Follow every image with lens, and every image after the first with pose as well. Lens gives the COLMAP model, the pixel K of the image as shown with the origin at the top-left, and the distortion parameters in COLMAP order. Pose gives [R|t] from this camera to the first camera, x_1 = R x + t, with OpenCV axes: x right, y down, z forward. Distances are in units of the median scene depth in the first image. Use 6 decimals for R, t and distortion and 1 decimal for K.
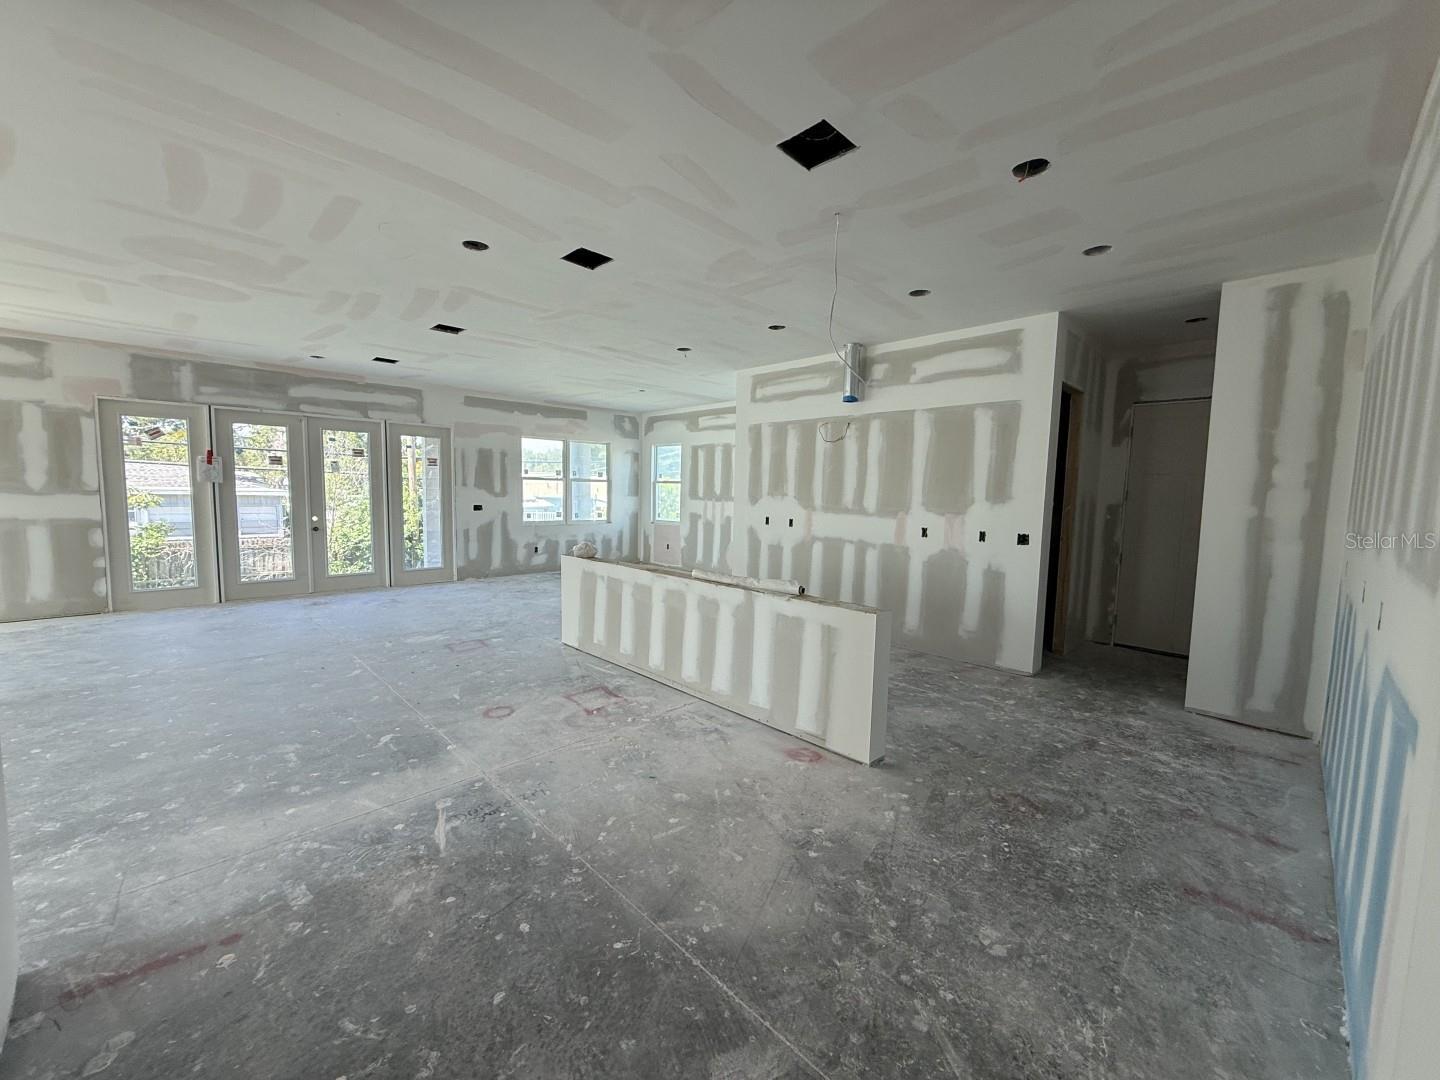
lens RADIAL K [[574.0, 0, 718.0], [0, 574.0, 540.4], [0, 0, 1]] dist [-0.000446, -0.000181]
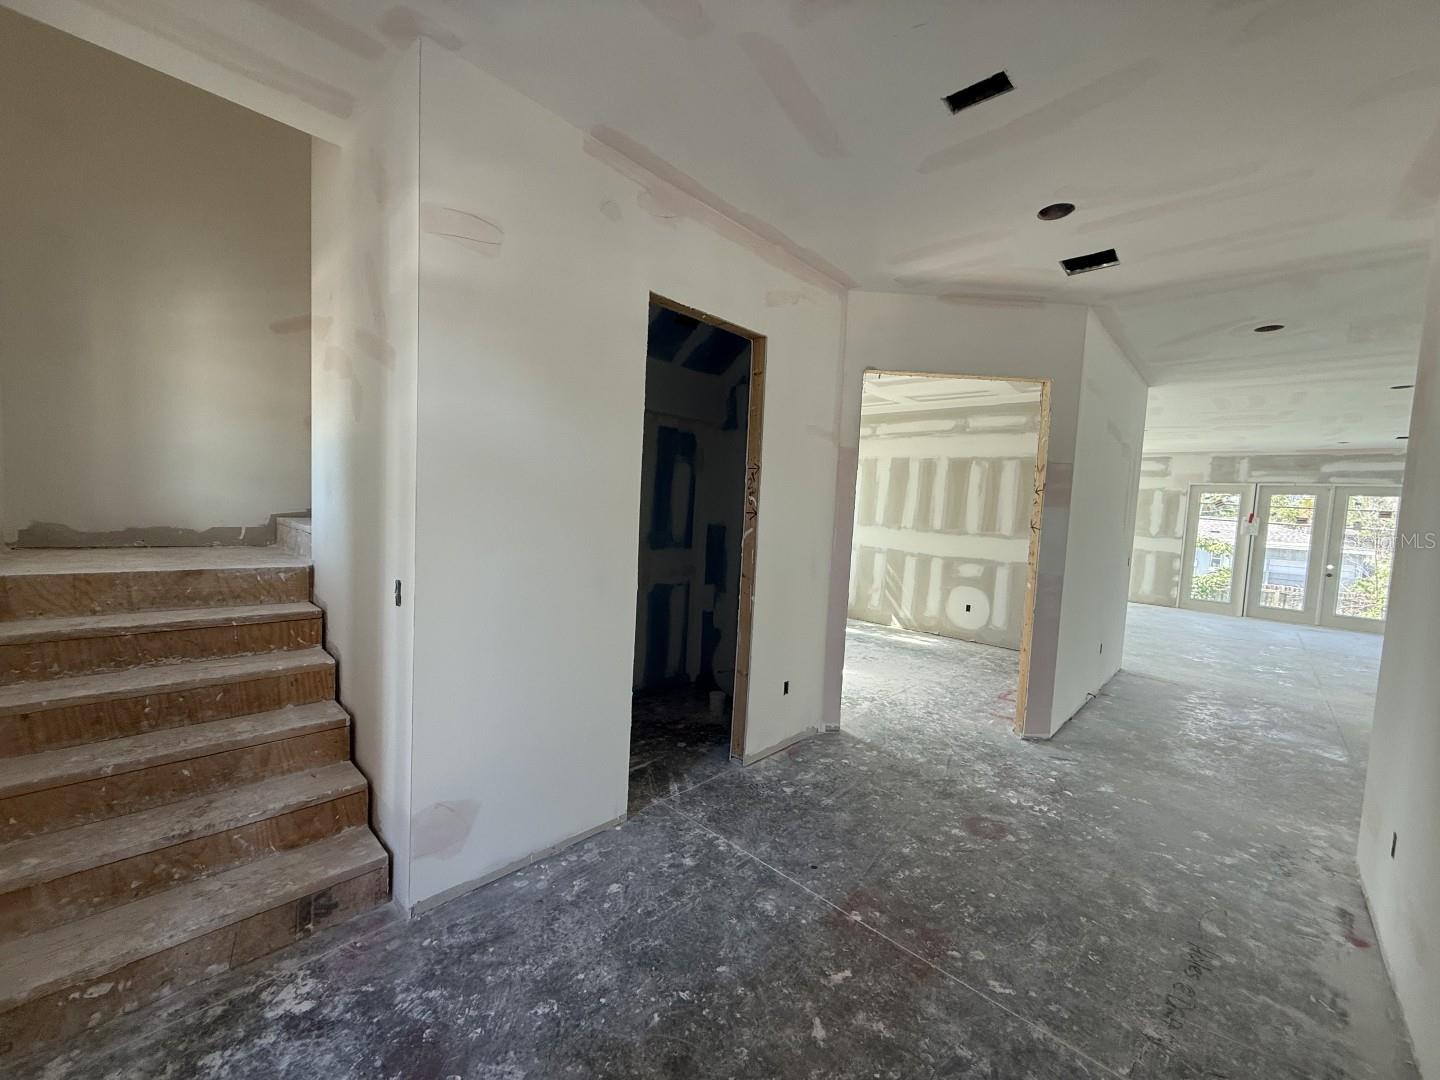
lens RADIAL K [[574.0, 0, 718.1], [0, 574.0, 540.0], [0, 0, 1]] dist [-0.000446, -0.000181]
pose [[0.018714, 0.044919, -0.998815, 0.644583], [-0.136844, 0.989704, 0.041945, 0.042349], [0.990416, 0.135897, 0.024668, -0.445279]]
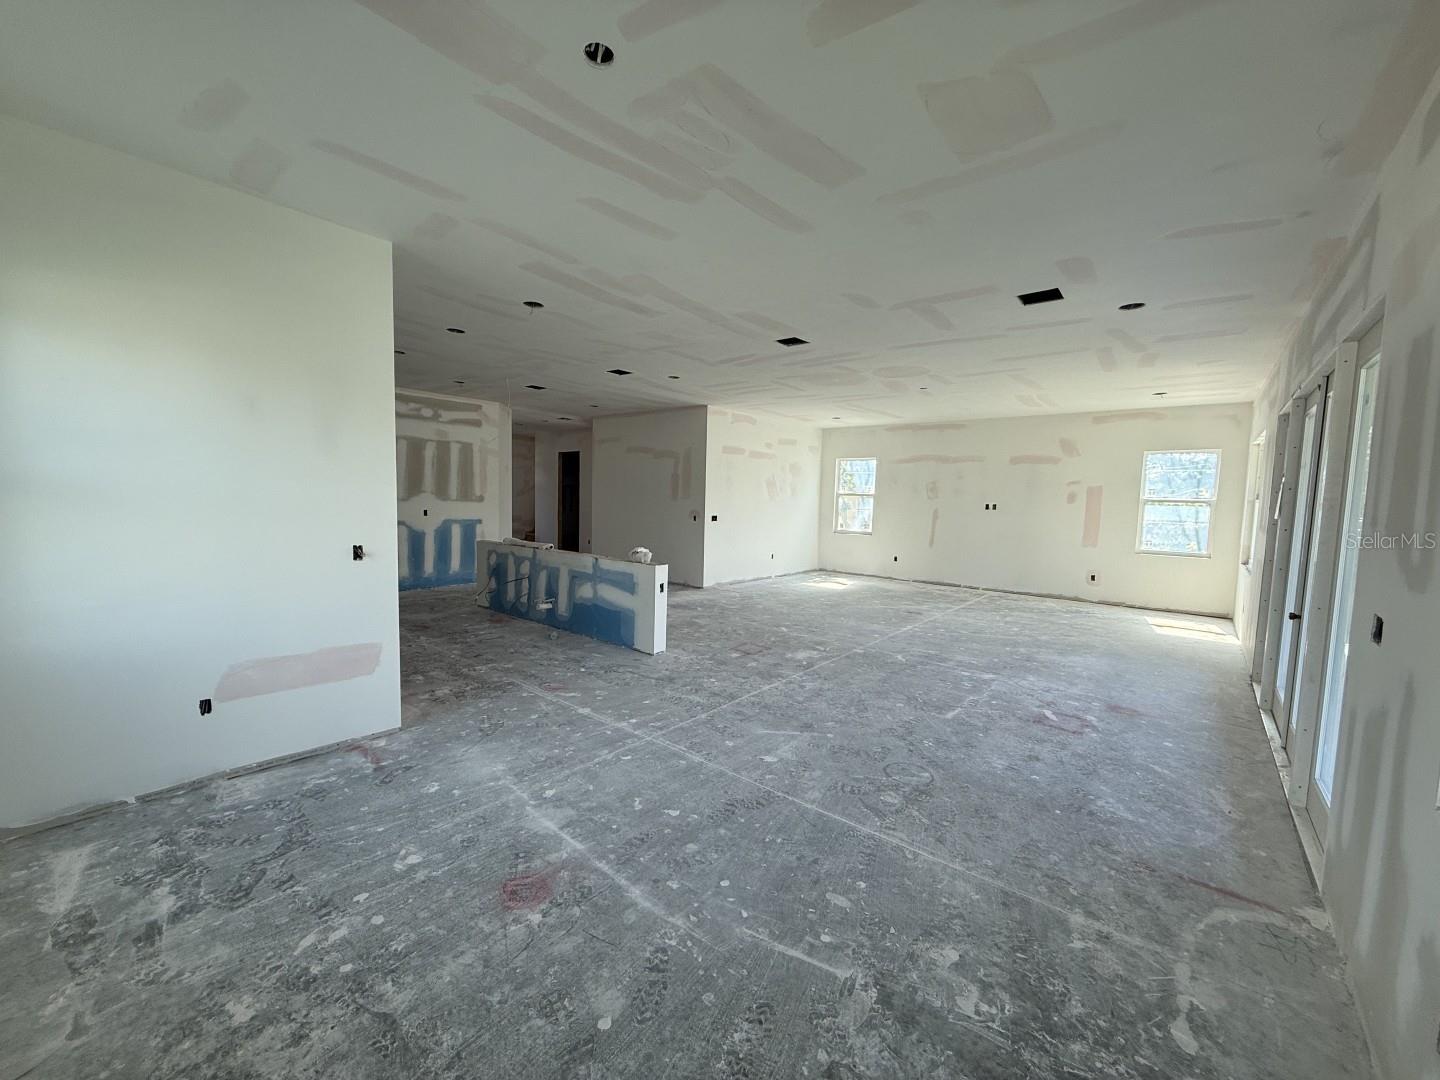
lens RADIAL K [[574.0, 0, 716.8], [0, 574.0, 538.2], [0, 0, 1]] dist [-0.000446, -0.000181]
pose [[-0.994897, -0.040973, -0.092207, -0.233339], [-0.055692, 0.985019, 0.163204, -0.168299], [0.084139, 0.167506, -0.982274, 1.765483]]
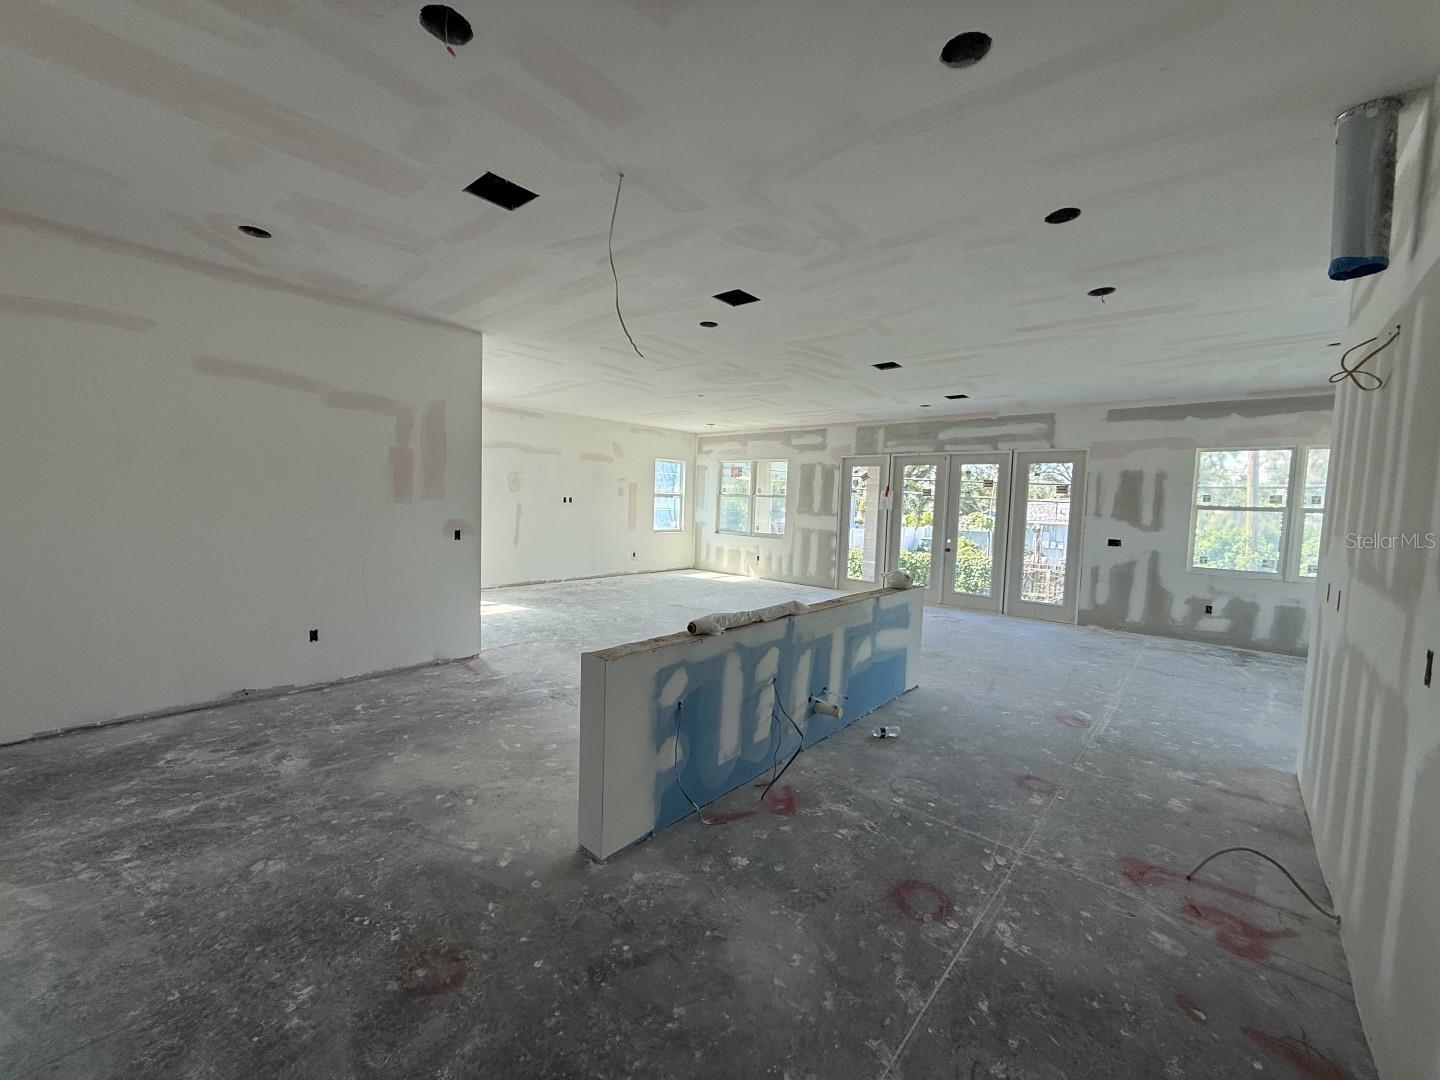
lens RADIAL K [[574.0, 0, 715.8], [0, 574.0, 539.0], [0, 0, 1]] dist [-0.000446, -0.000181]
pose [[0.061419, 0.047108, -0.997000, 0.540081], [-0.119535, 0.992044, 0.039510, -0.039818], [0.990928, 0.116750, 0.066561, 0.564688]]
